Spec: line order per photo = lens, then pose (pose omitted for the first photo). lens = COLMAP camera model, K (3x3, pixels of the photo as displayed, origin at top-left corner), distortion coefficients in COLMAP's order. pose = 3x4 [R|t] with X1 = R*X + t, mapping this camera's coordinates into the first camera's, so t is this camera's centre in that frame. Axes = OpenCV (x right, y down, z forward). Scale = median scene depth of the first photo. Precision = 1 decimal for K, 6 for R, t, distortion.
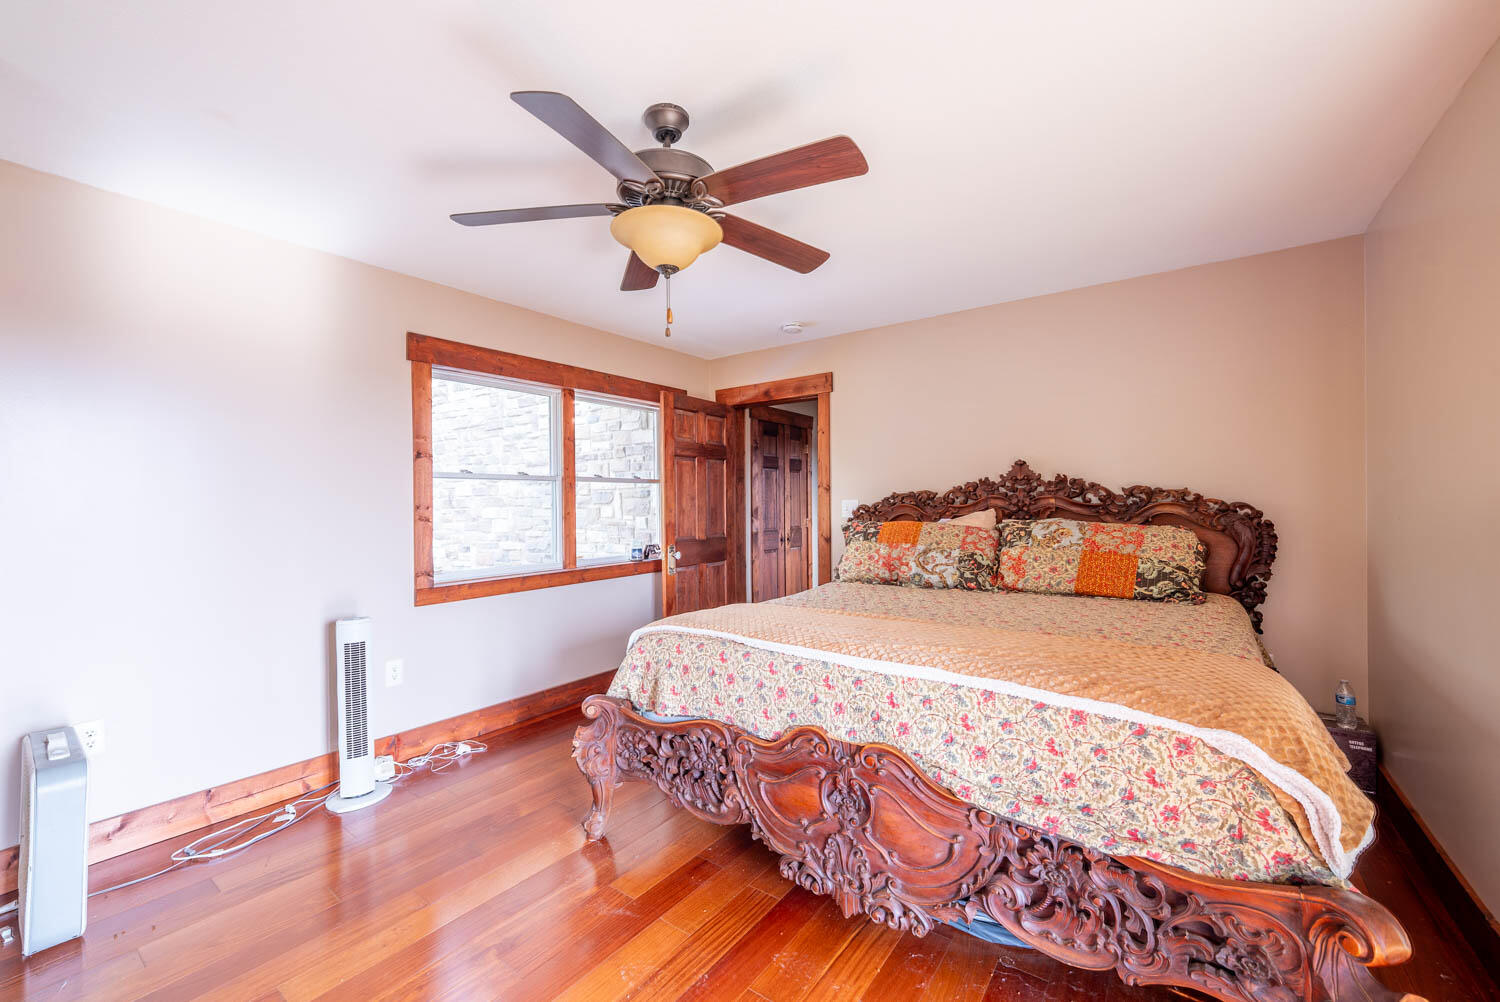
lens RADIAL K [[604.8, 0, 744.5], [0, 604.8, 499.8], [0, 0, 1]] dist [-0.006355, 0.001569]
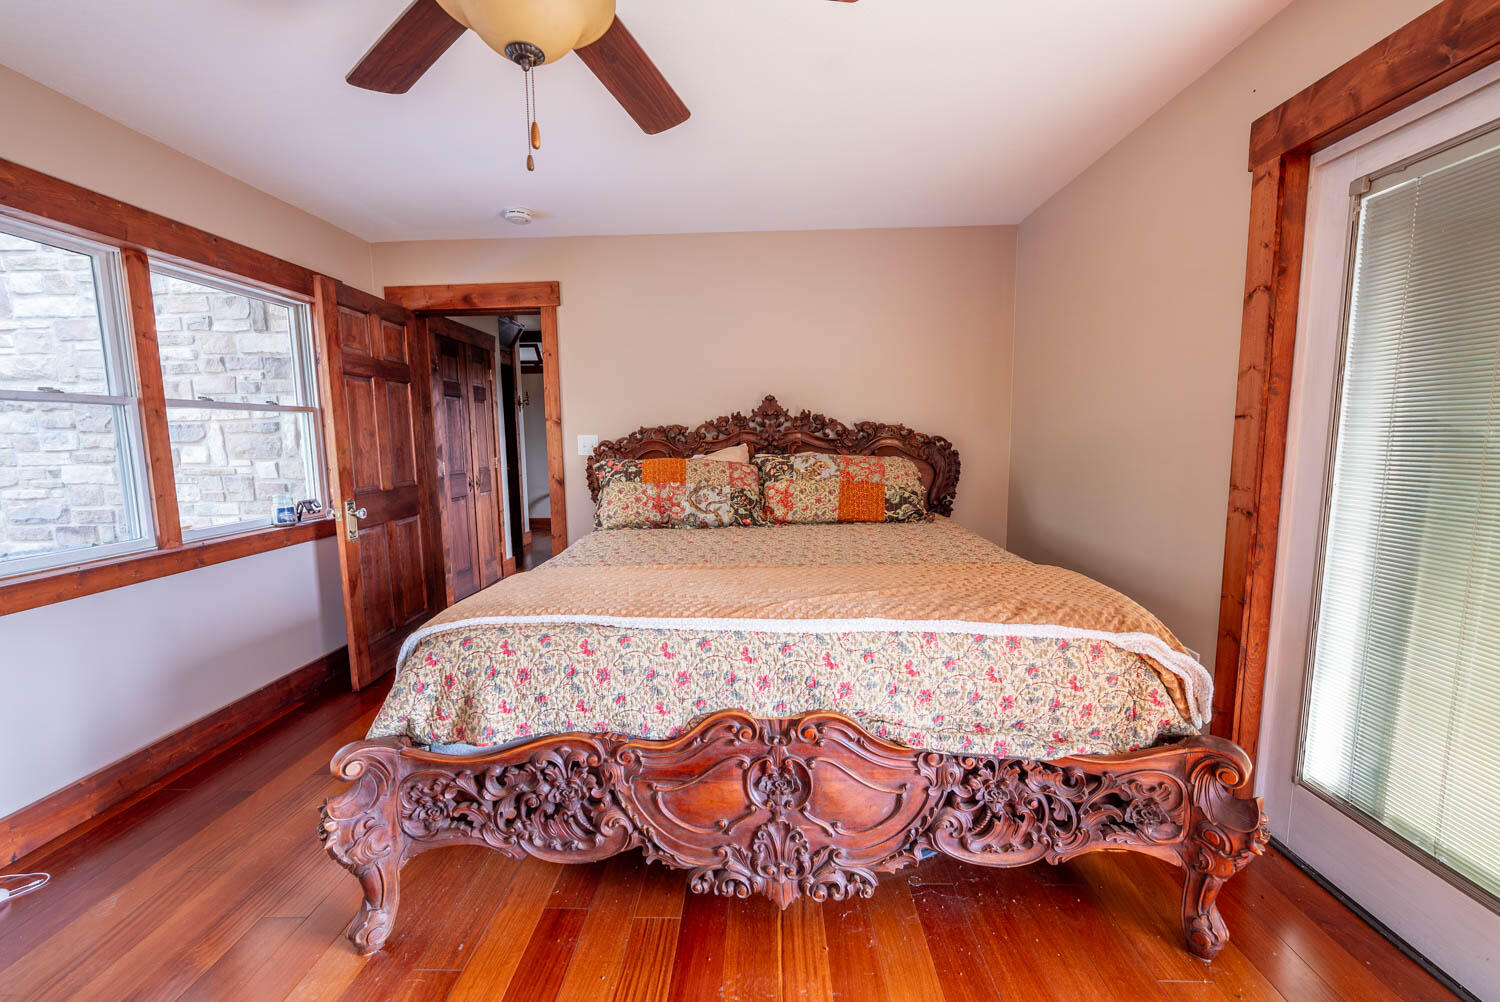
lens RADIAL K [[604.8, 0, 745.8], [0, 604.8, 500.2], [0, 0, 1]] dist [-0.006355, 0.001569]
pose [[0.822584, -0.063714, 0.565063, -0.204590], [0.003392, 0.994235, 0.107168, 0.000688], [-0.568634, -0.086238, 0.818058, 0.217493]]
